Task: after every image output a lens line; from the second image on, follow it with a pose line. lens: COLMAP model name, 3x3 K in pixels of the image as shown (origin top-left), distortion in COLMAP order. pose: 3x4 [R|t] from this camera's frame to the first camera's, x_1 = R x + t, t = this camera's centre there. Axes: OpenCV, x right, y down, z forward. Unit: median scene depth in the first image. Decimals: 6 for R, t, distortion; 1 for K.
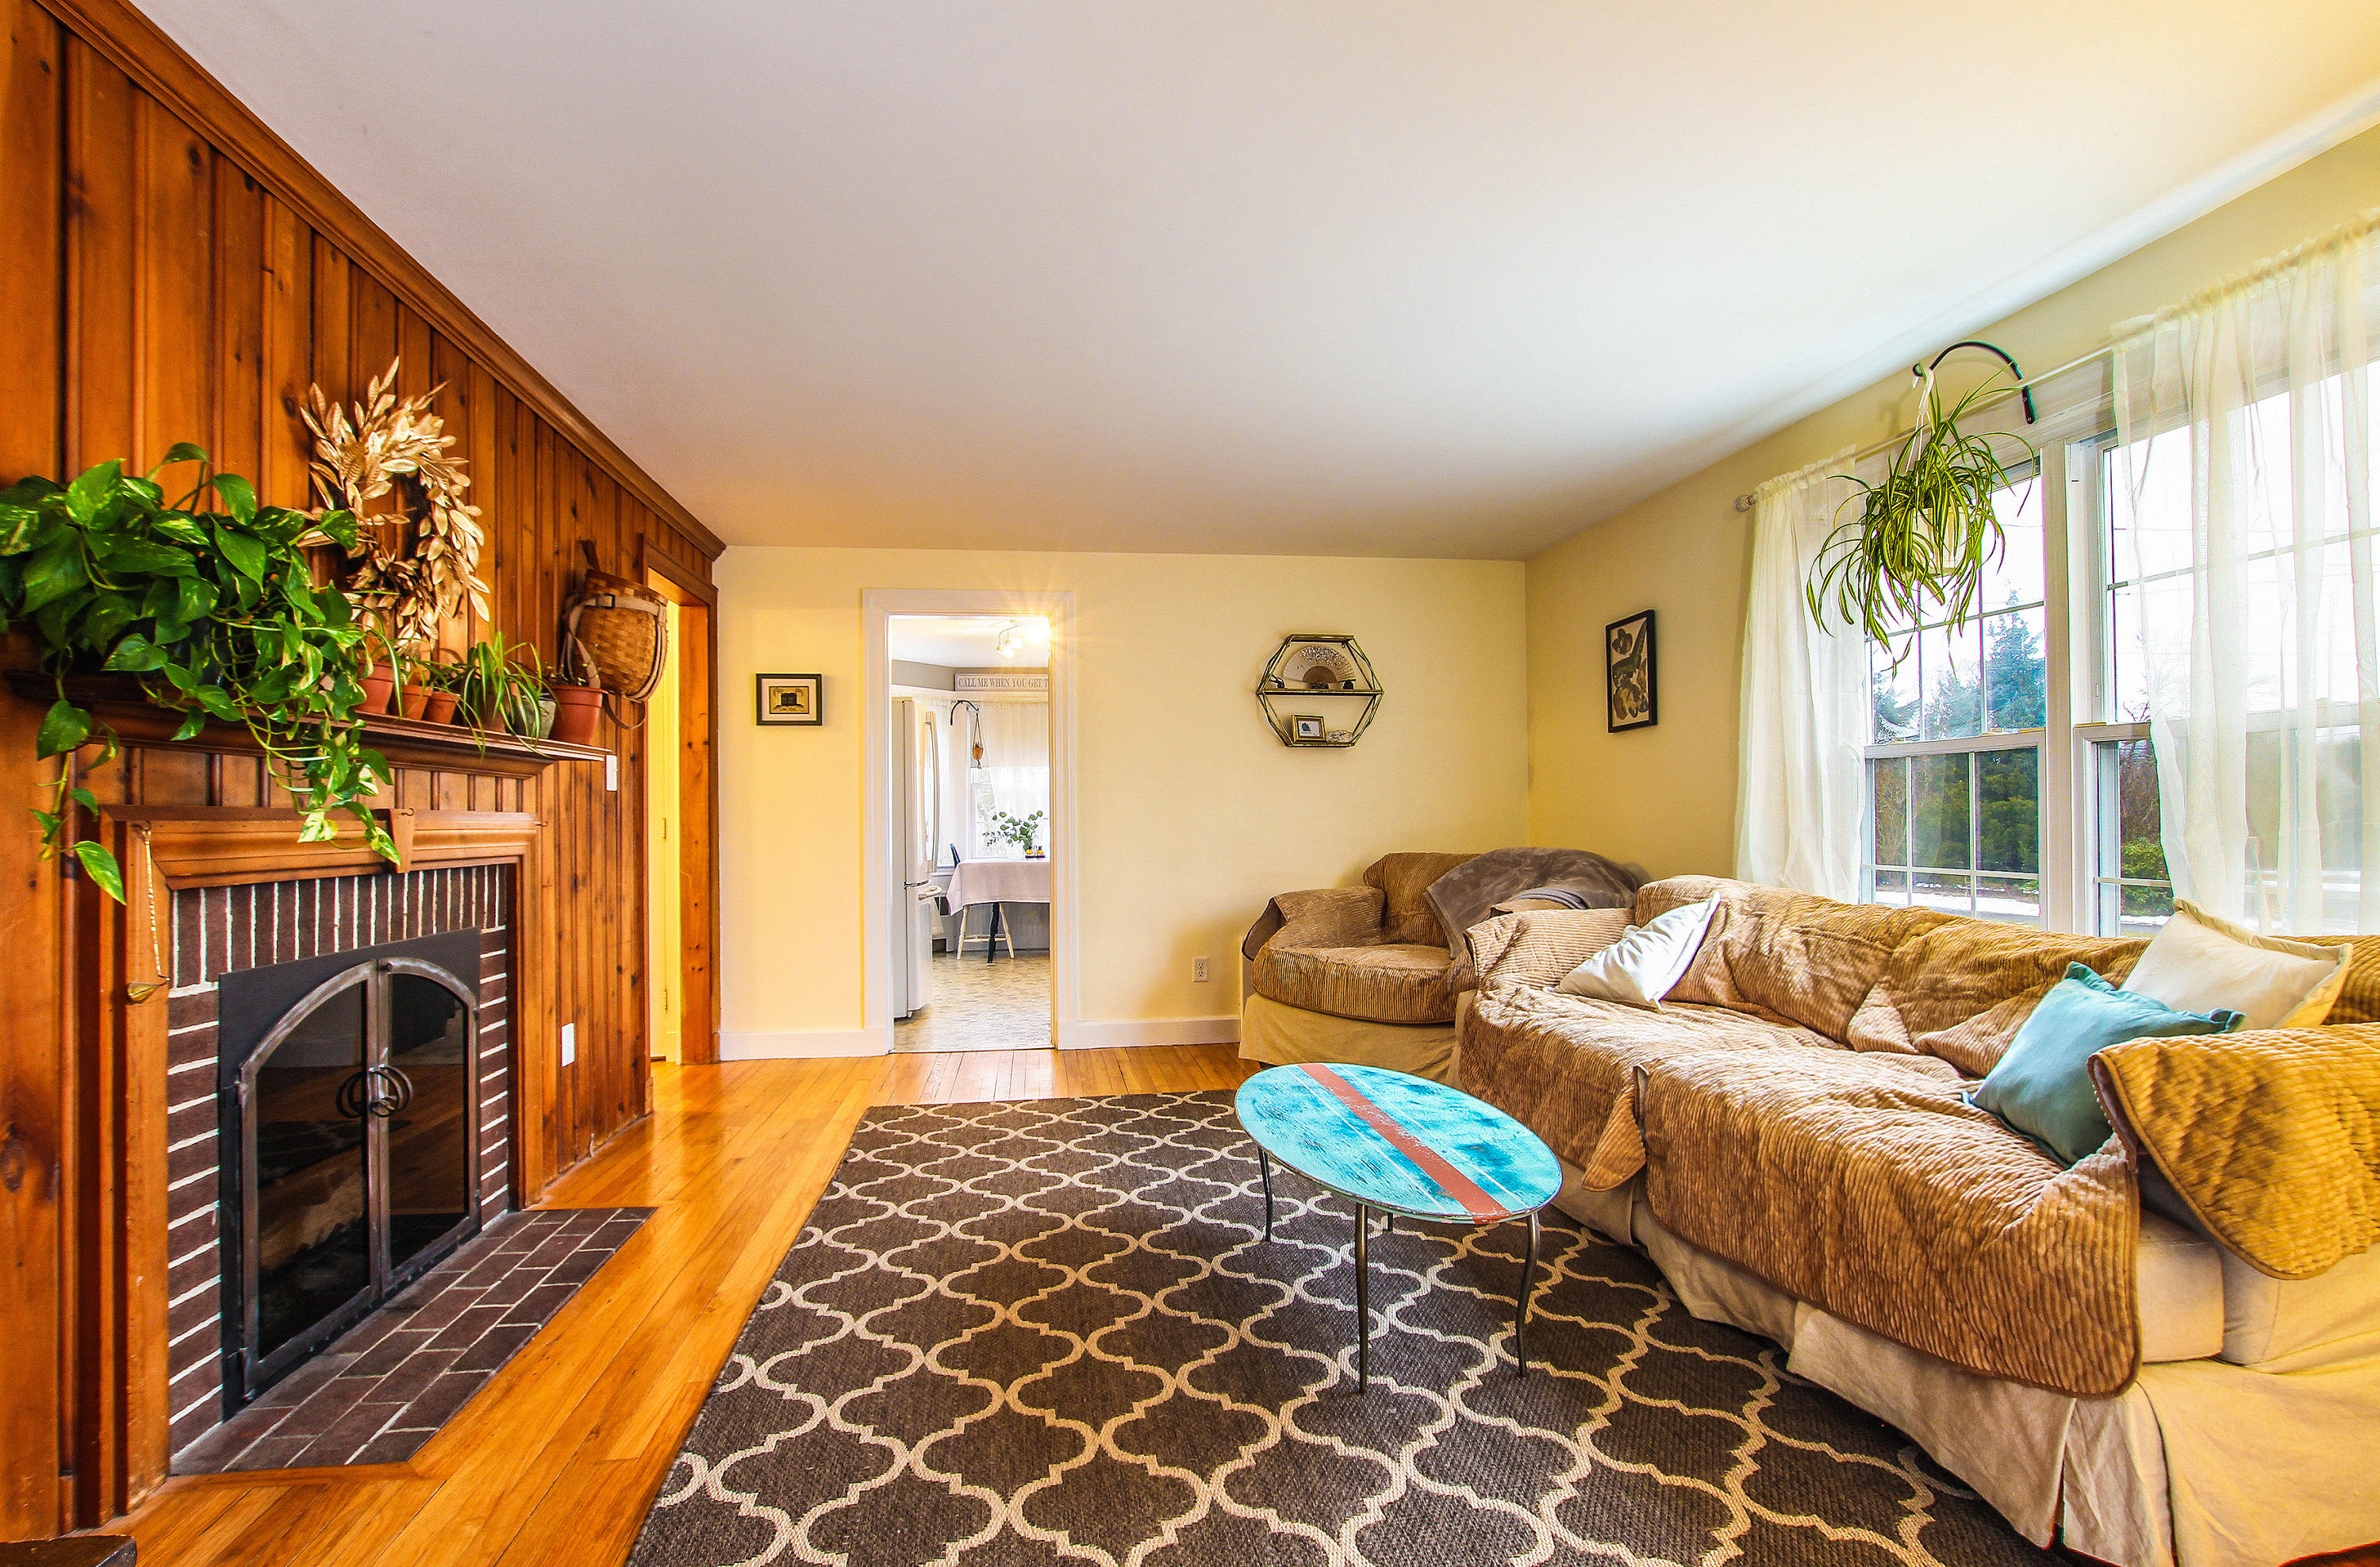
lens RADIAL K [[1150.5, 0, 1190.0], [0, 1150.5, 783.5], [0, 0, 1]] dist [-0.035317, 0.006068]
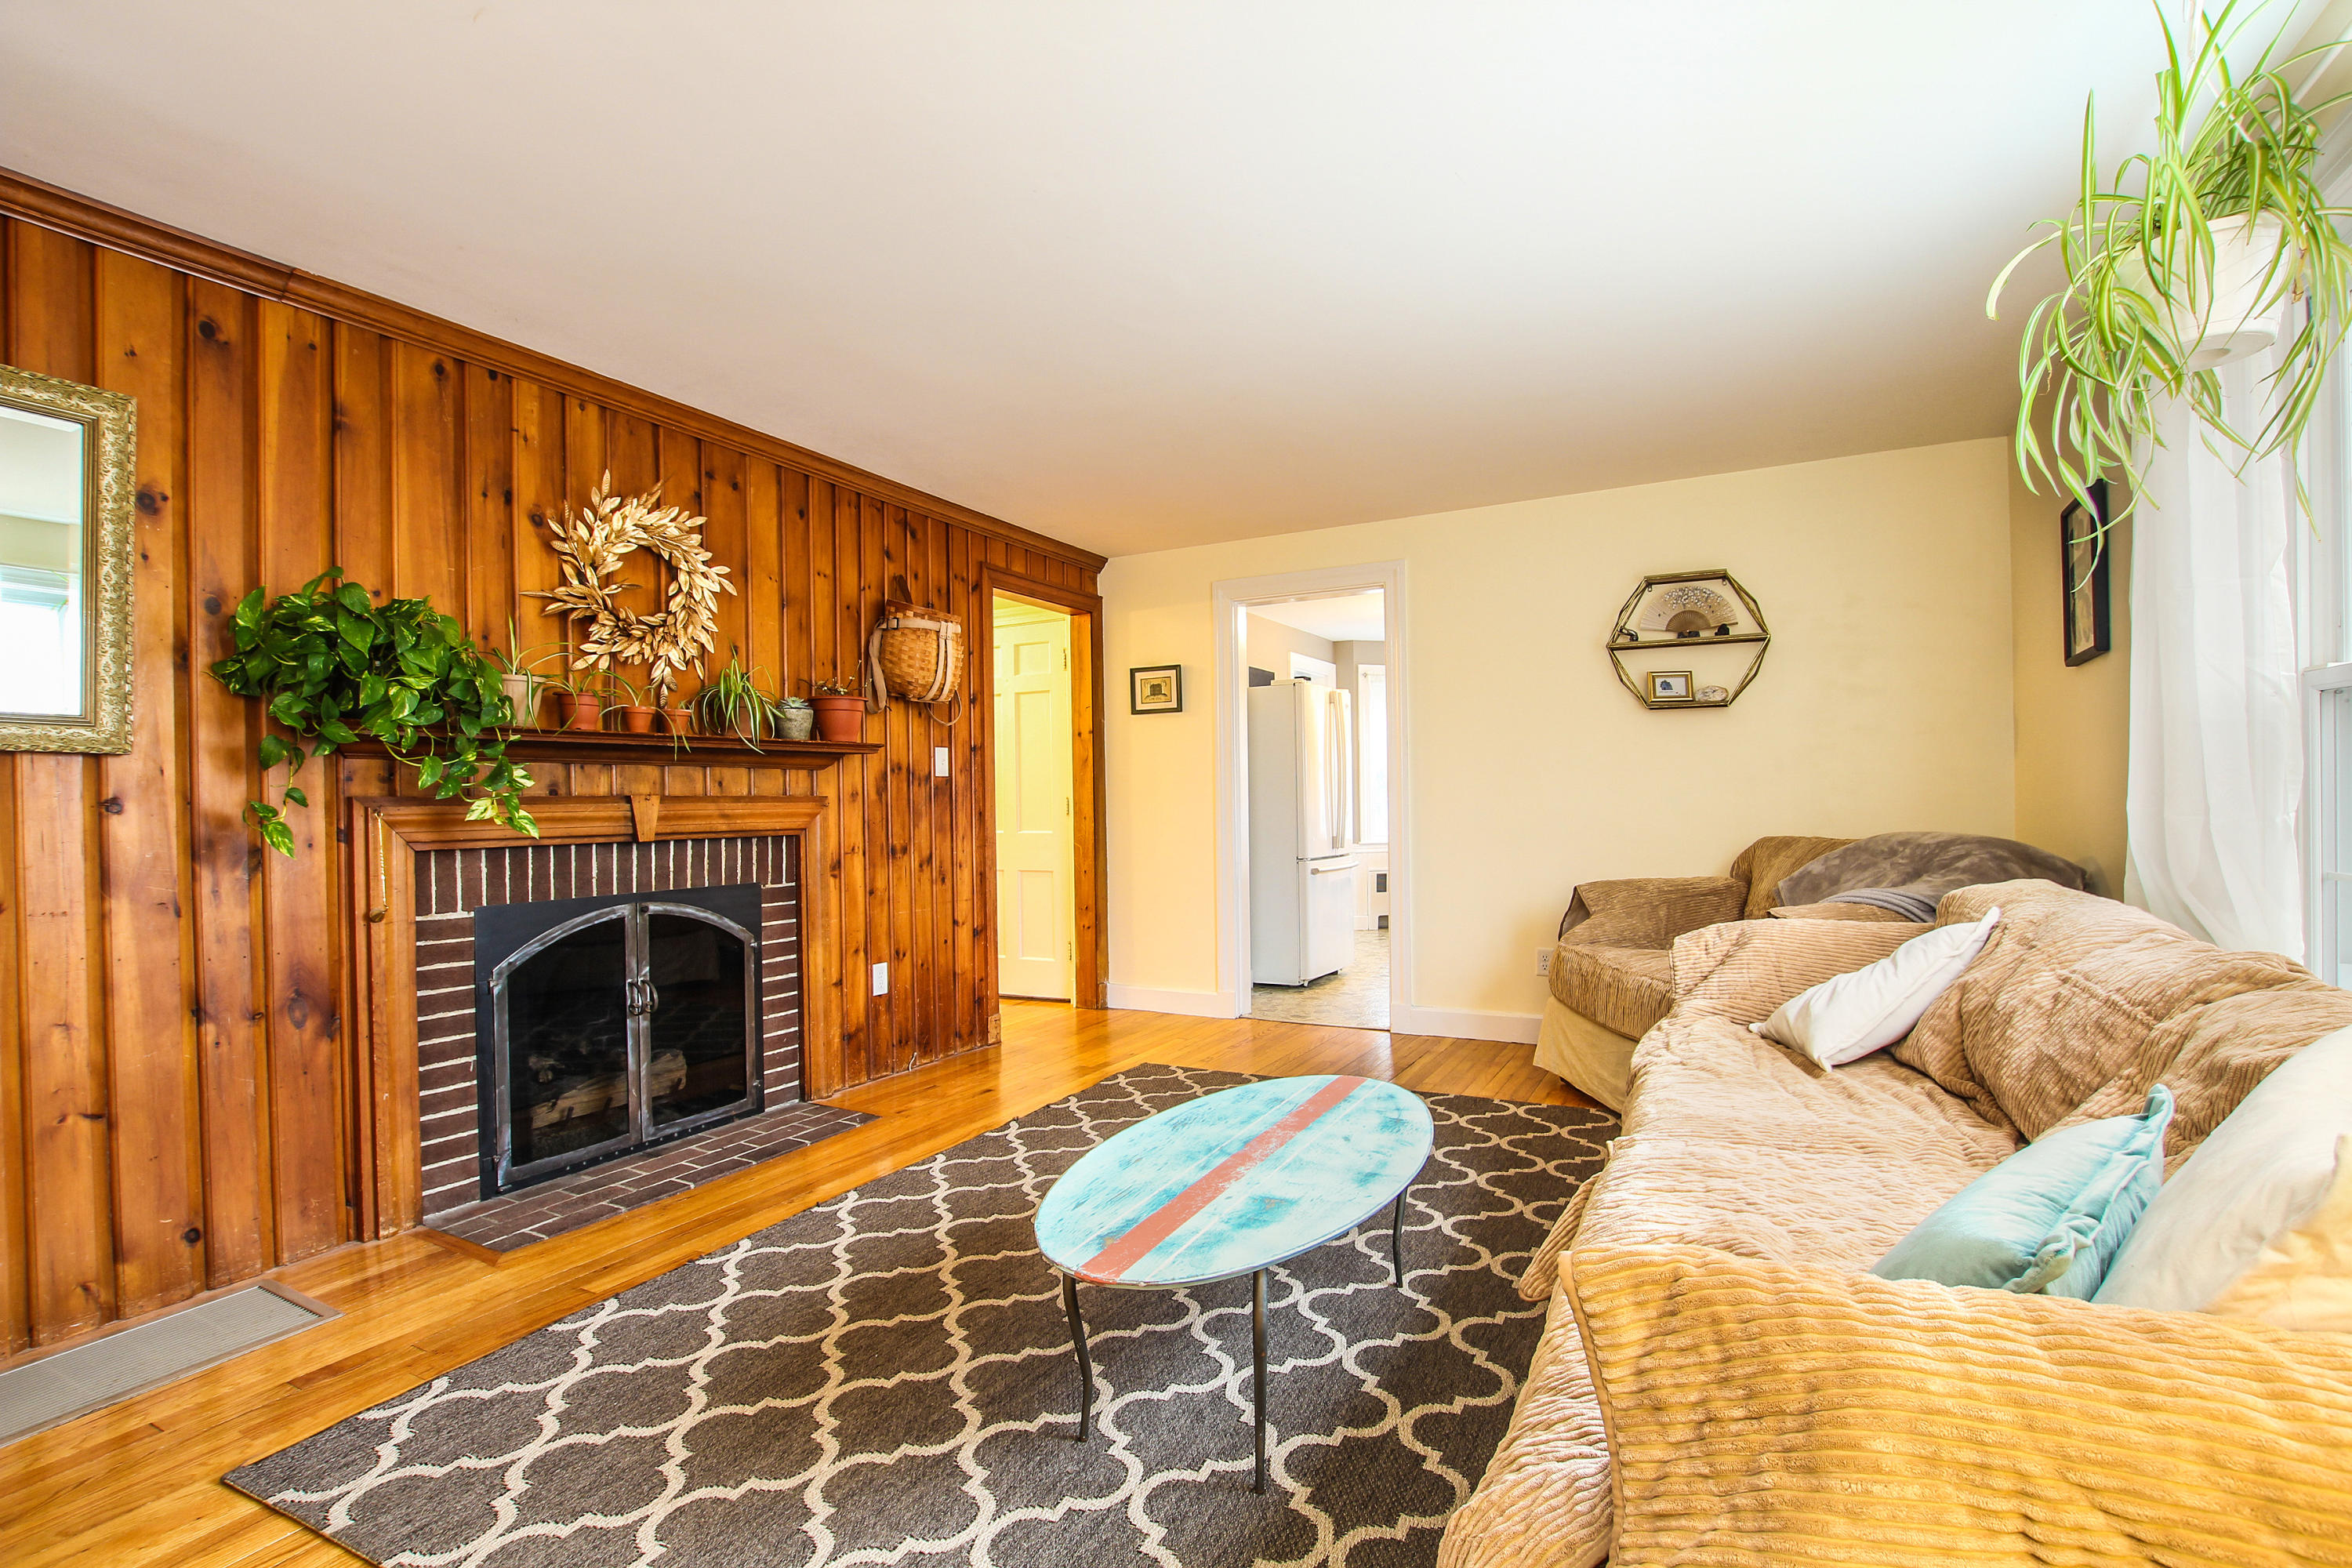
lens RADIAL K [[1097.4, 0, 1176.0], [0, 1097.4, 784.0], [0, 0, 1]] dist [-0.034429, 0.000571]
pose [[0.806213, -0.011486, -0.591514, 0.598821], [0.025293, 0.999567, 0.015064, 0.004757], [0.591084, -0.027106, 0.806154, 0.304600]]
